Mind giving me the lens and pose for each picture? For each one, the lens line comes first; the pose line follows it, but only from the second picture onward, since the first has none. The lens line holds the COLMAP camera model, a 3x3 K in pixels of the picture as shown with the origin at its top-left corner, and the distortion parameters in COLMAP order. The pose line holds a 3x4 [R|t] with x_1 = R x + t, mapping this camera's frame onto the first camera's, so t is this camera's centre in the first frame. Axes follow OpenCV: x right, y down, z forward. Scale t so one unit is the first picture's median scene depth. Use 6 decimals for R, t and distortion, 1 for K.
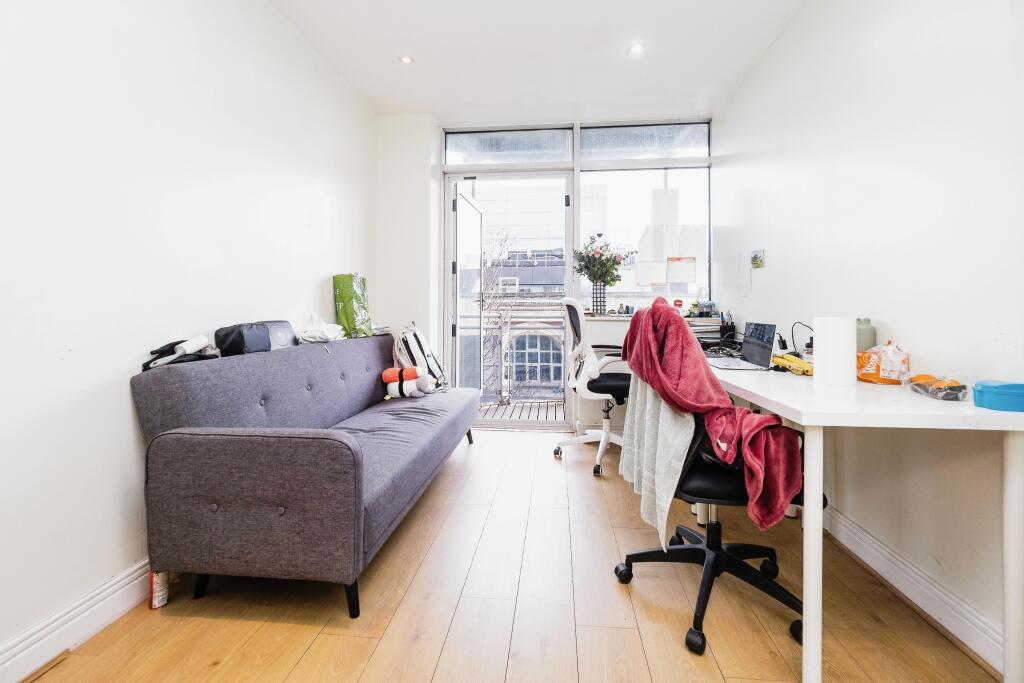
lens RADIAL K [[440.6, 0, 513.8], [0, 440.6, 302.5], [0, 0, 1]] dist [-0.037251, -0.000160]
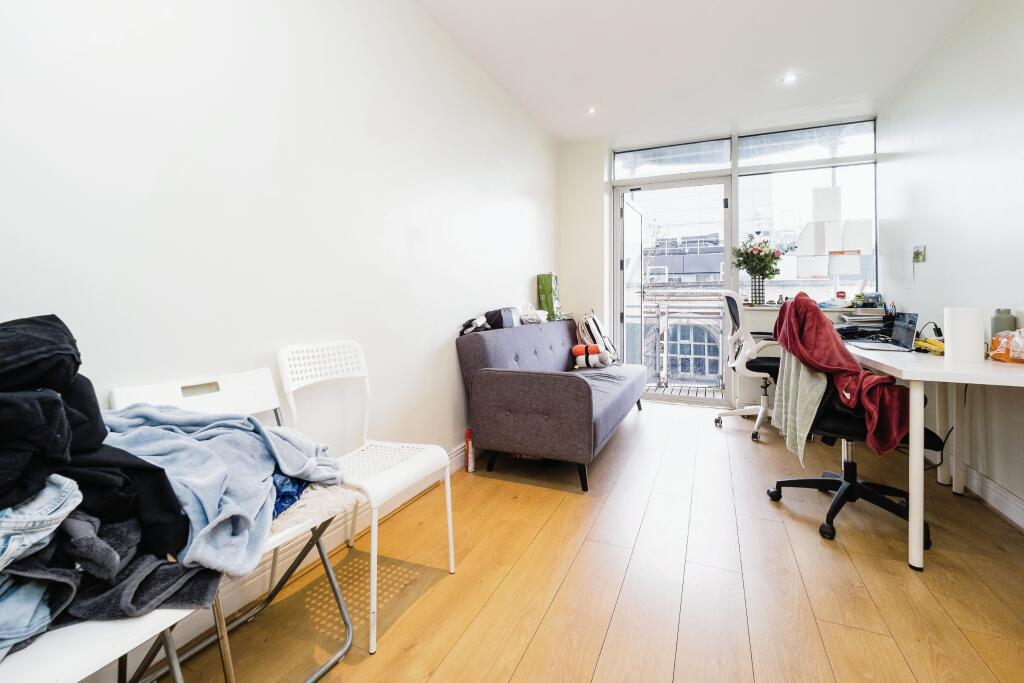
lens RADIAL K [[450.4, 0, 508.1], [0, 450.4, 292.7], [0, 0, 1]] dist [-0.018635, -0.000362]
pose [[0.947174, -0.002709, -0.320709, -0.049838], [0.003030, 0.999995, 0.000502, -0.007253], [0.320706, -0.001447, 0.947178, -0.339394]]
